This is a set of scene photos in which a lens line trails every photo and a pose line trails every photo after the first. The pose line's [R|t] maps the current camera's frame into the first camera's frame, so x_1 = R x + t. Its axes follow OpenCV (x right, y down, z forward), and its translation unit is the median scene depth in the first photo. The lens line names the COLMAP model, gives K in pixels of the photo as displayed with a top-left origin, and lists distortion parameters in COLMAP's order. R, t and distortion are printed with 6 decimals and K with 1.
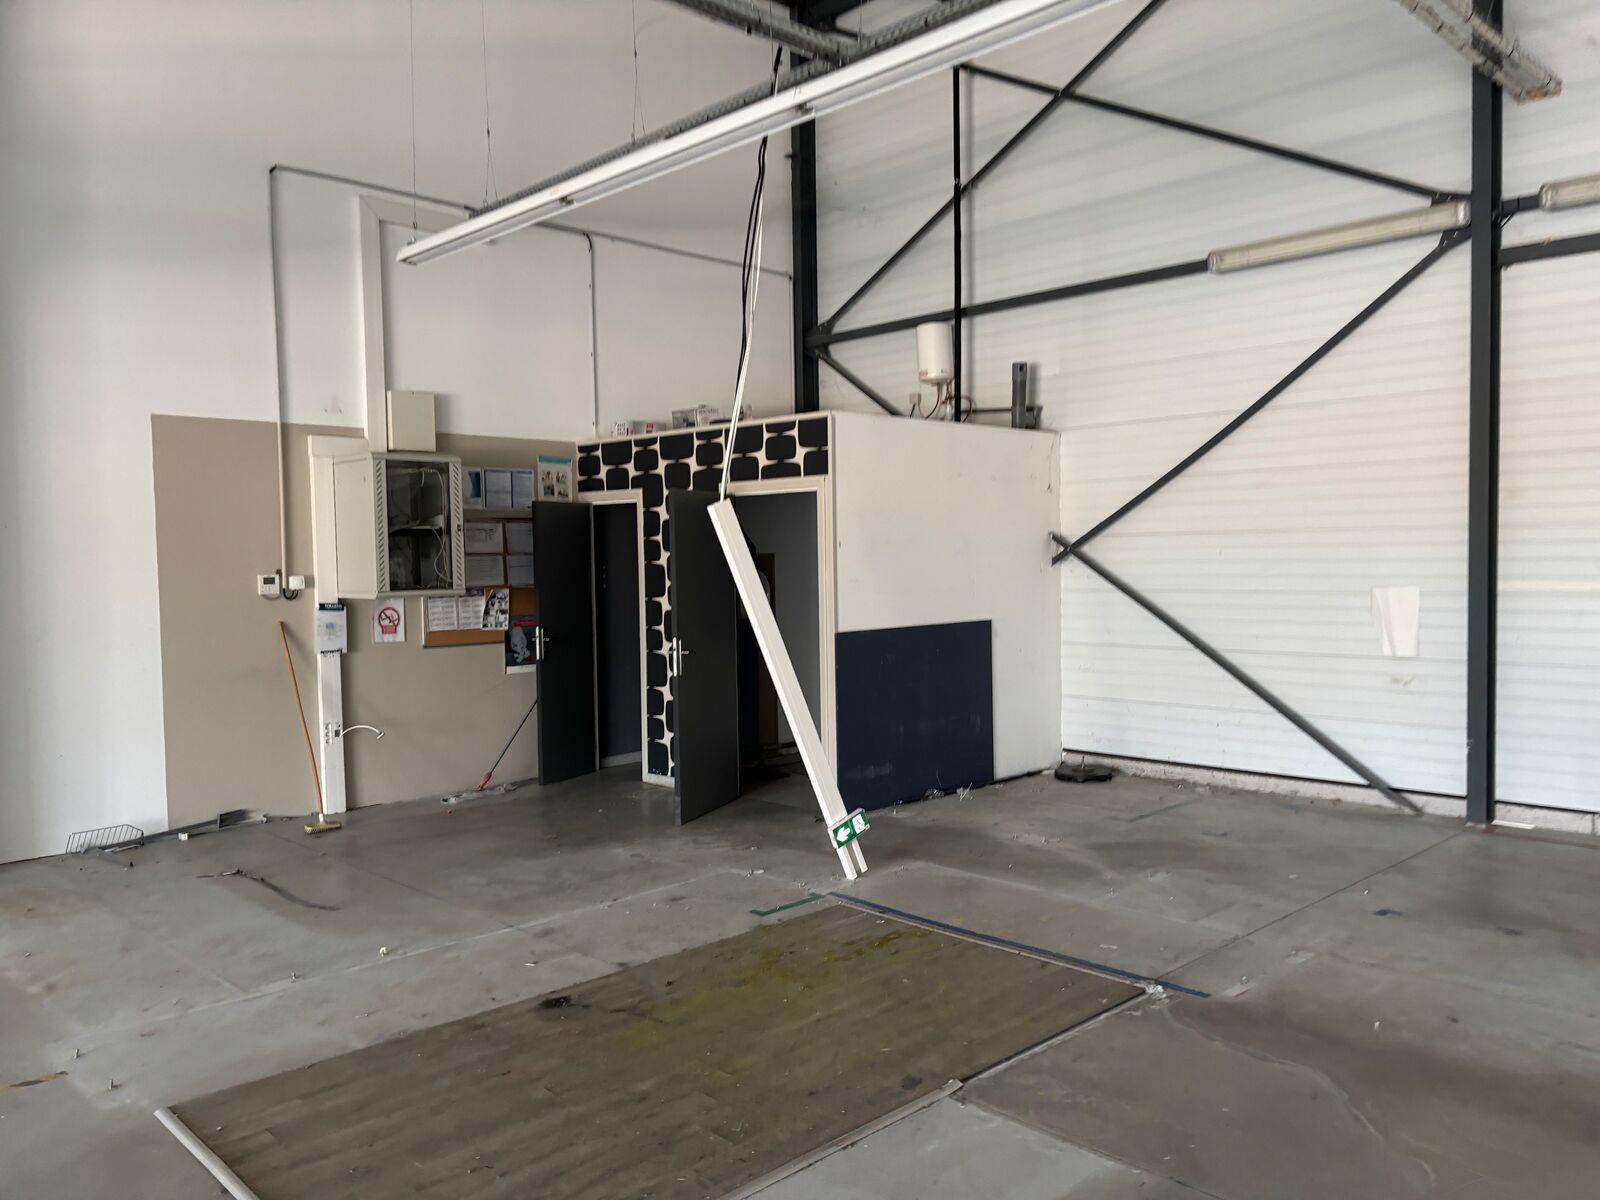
lens RADIAL K [[1222.8, 0, 800.0], [0, 1222.8, 600.0], [0, 0, 1]] dist [0.067919, -0.091109]
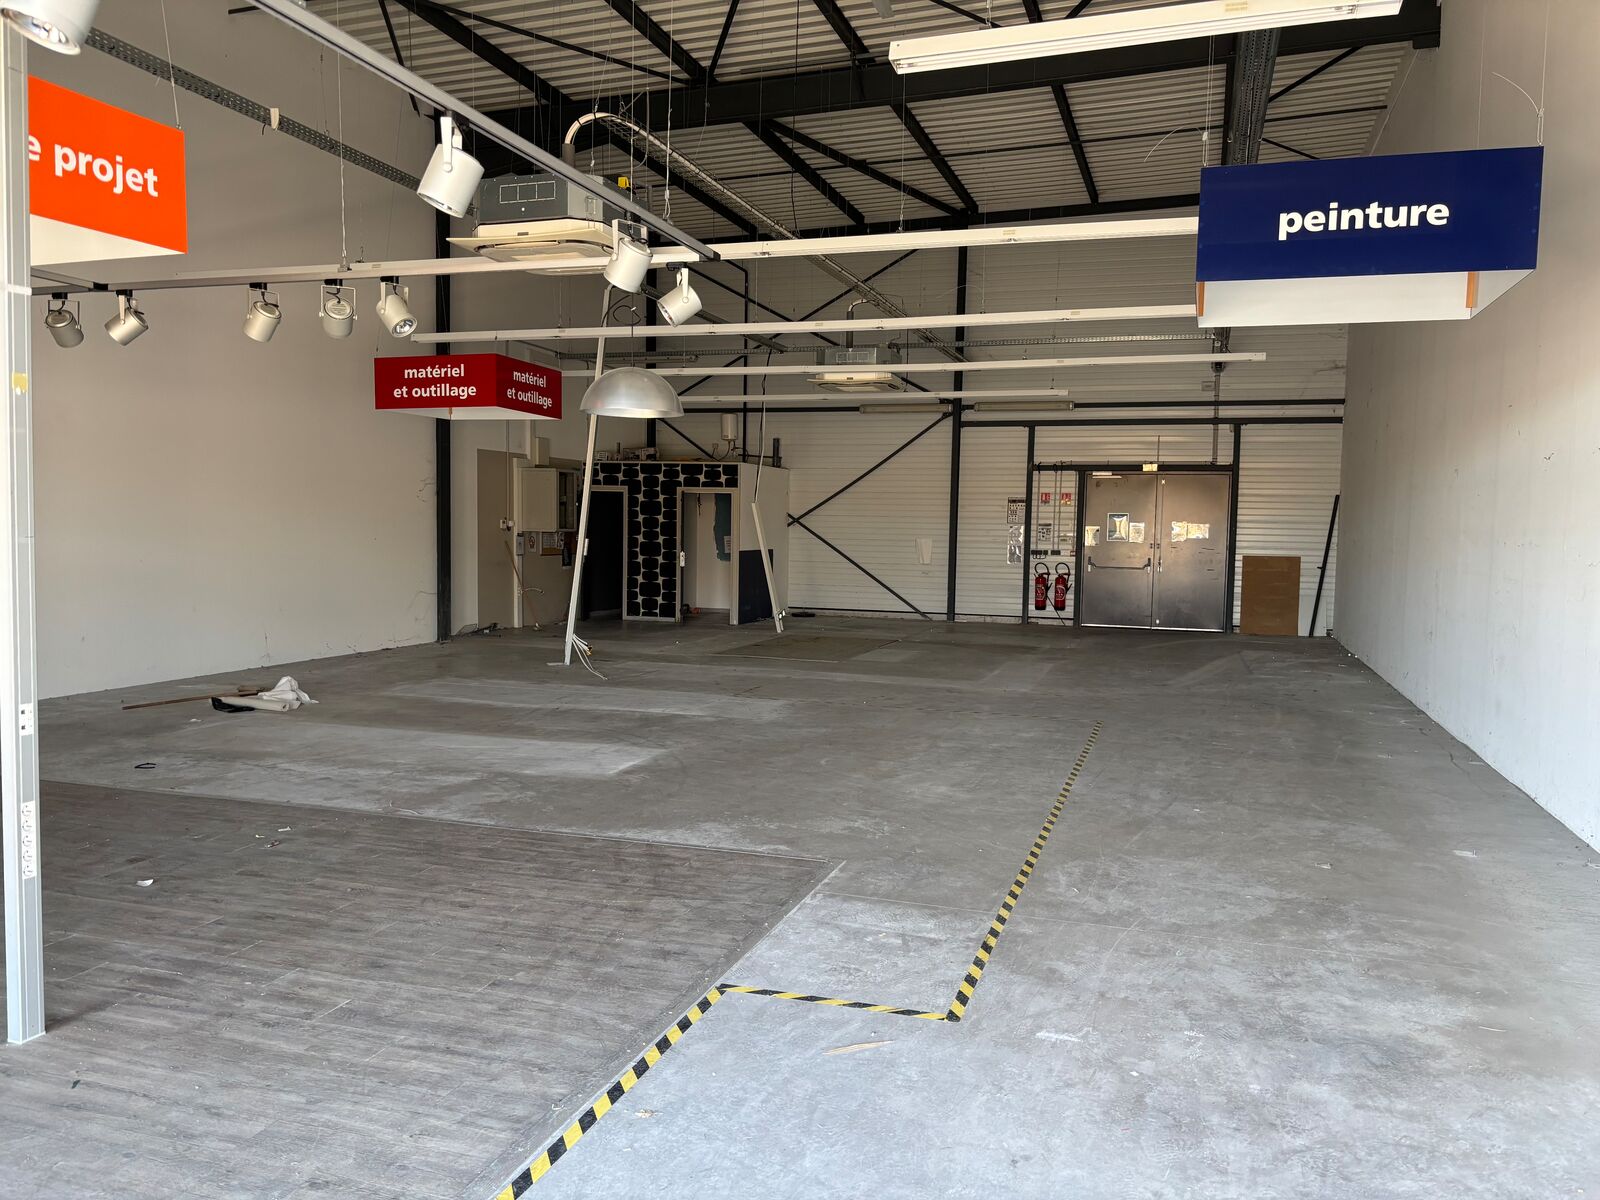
lens RADIAL K [[1222.8, 0, 800.0], [0, 1222.8, 600.0], [0, 0, 1]] dist [0.067919, -0.091109]
pose [[0.886500, 0.003921, 0.462711, -0.939373], [-0.016729, 0.999582, 0.023581, 0.061069], [-0.462425, -0.028645, 0.886195, -1.181711]]
